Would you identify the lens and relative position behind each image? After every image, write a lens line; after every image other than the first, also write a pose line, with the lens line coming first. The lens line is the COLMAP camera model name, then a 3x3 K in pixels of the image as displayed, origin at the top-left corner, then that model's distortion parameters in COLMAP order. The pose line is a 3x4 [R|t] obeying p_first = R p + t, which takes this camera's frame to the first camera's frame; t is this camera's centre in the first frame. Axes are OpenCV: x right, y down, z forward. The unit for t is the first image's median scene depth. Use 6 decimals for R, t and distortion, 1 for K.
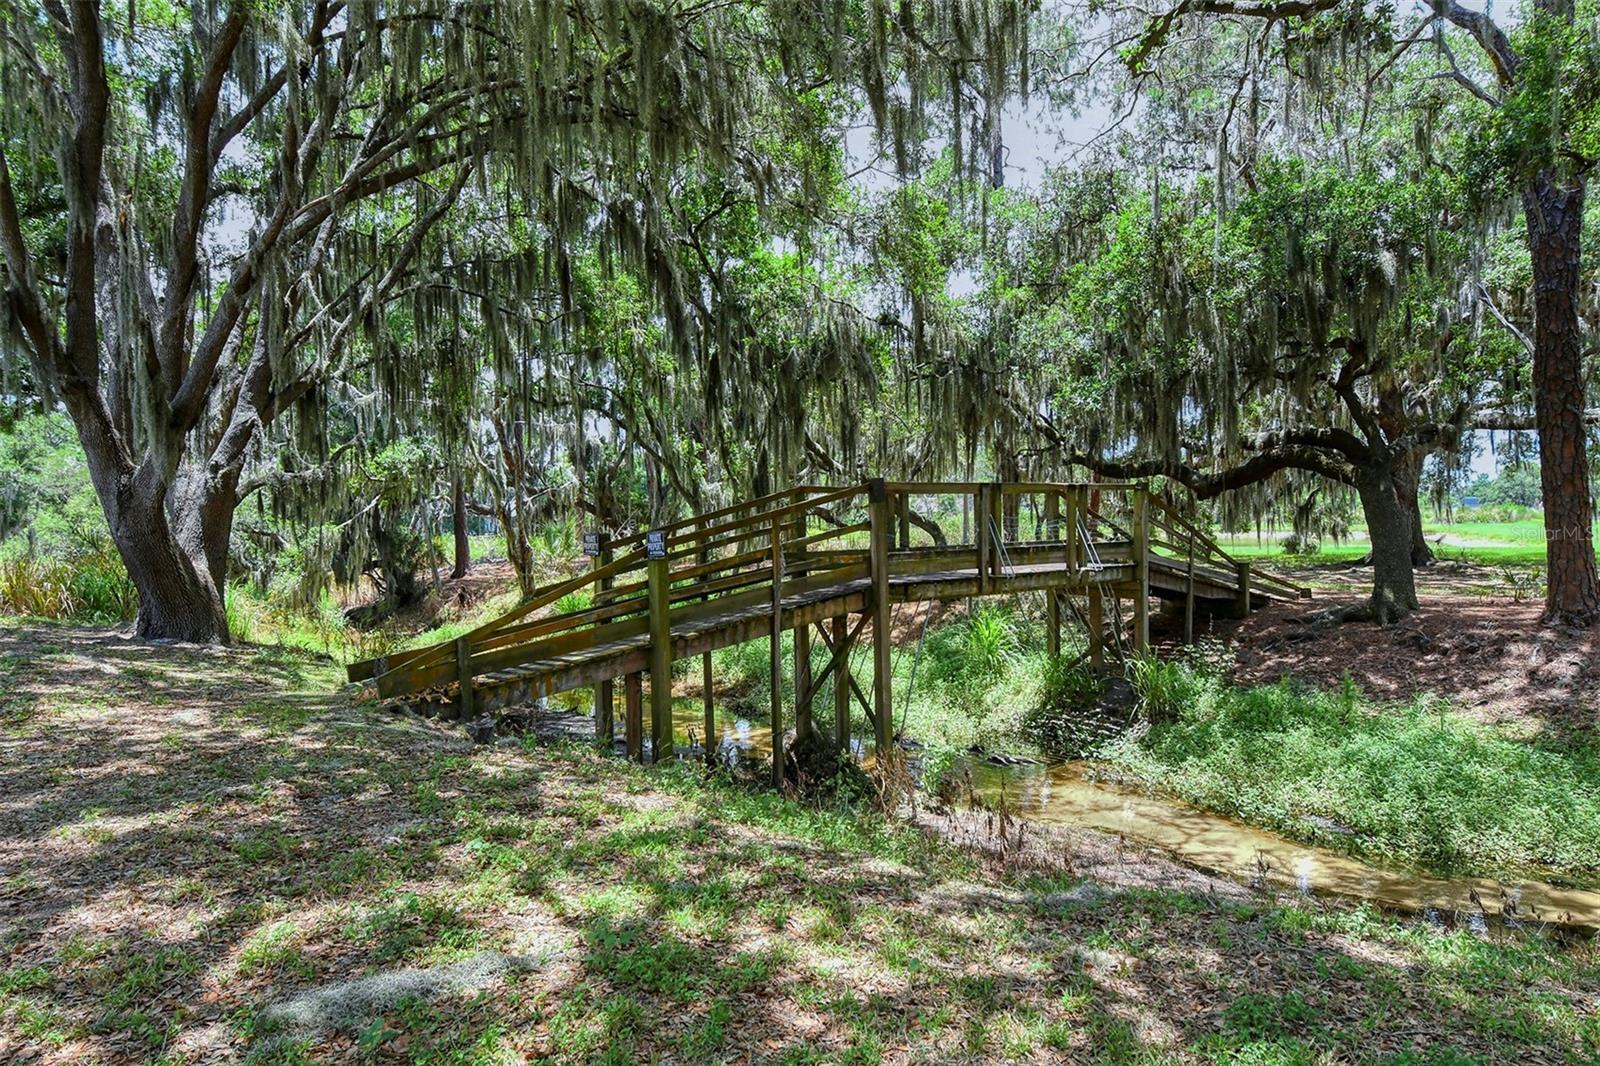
lens RADIAL K [[1003.2, 0, 805.4], [0, 1003.2, 530.8], [0, 0, 1]] dist [-0.001272, -0.000010]
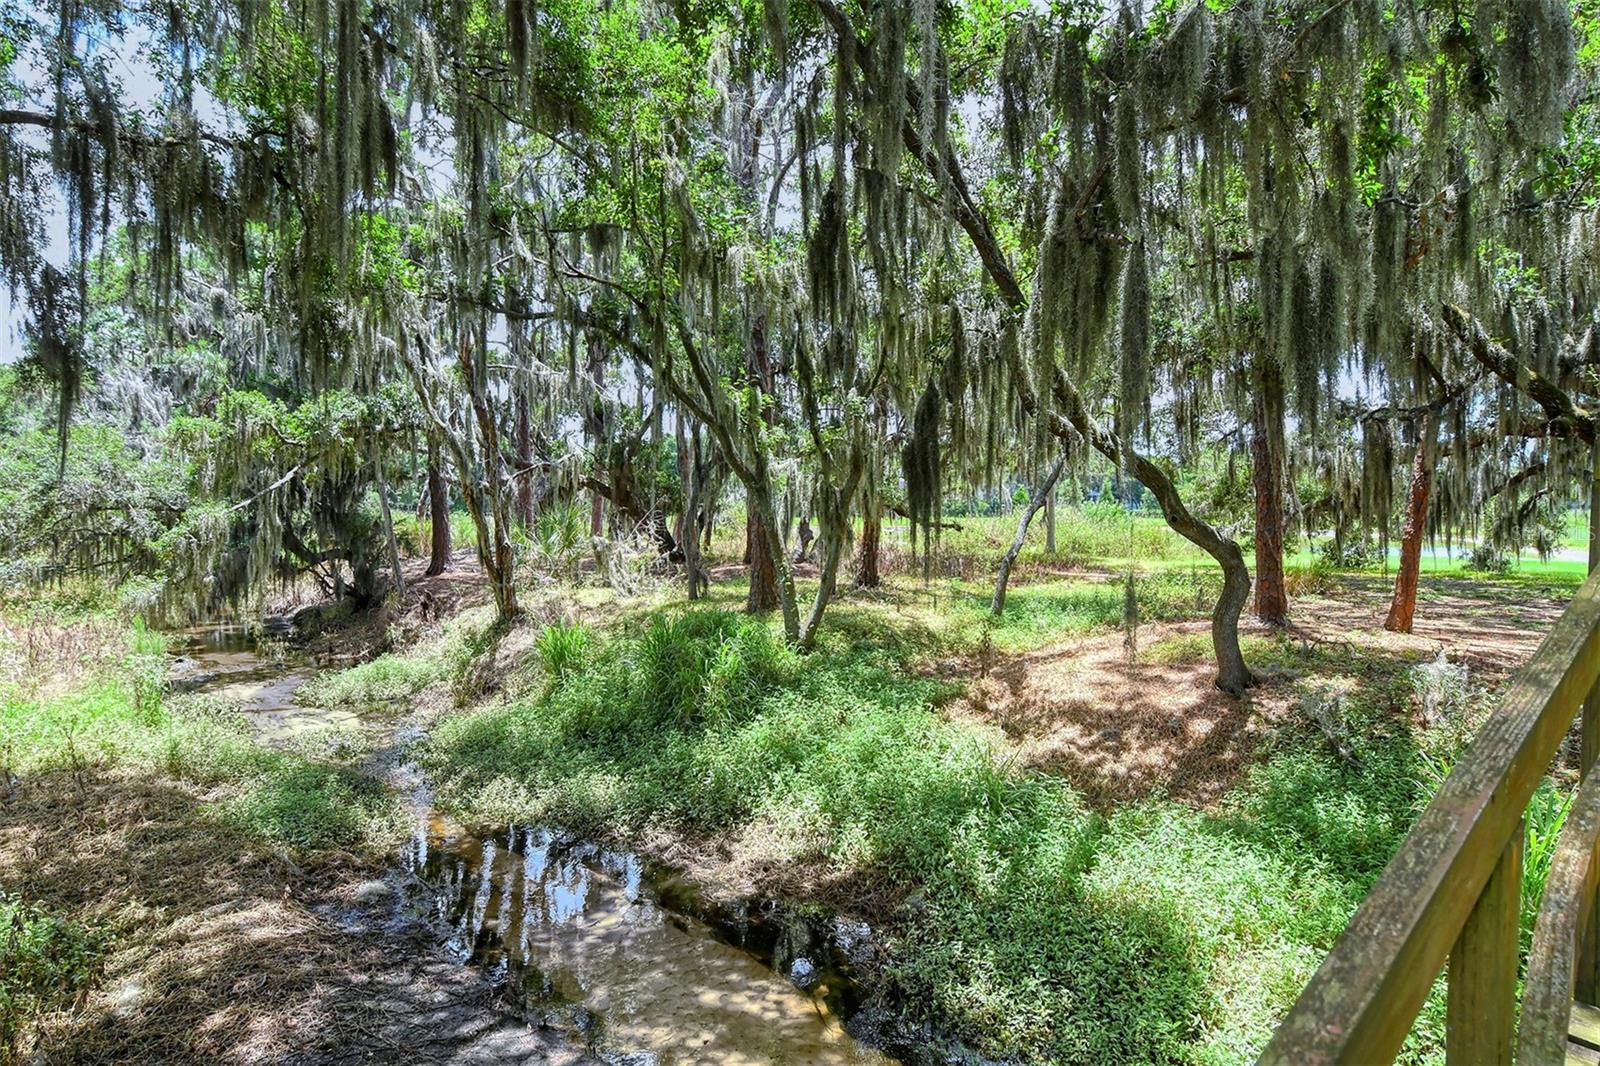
lens RADIAL K [[973.8, 0, 795.6], [0, 973.8, 533.7], [0, 0, 1]] dist [0.006043, 0.000323]
pose [[0.999086, 0.029323, -0.031112, -0.055580], [-0.028726, 0.999398, 0.019460, -0.010967], [0.031663, -0.018548, 0.999326, 0.330100]]
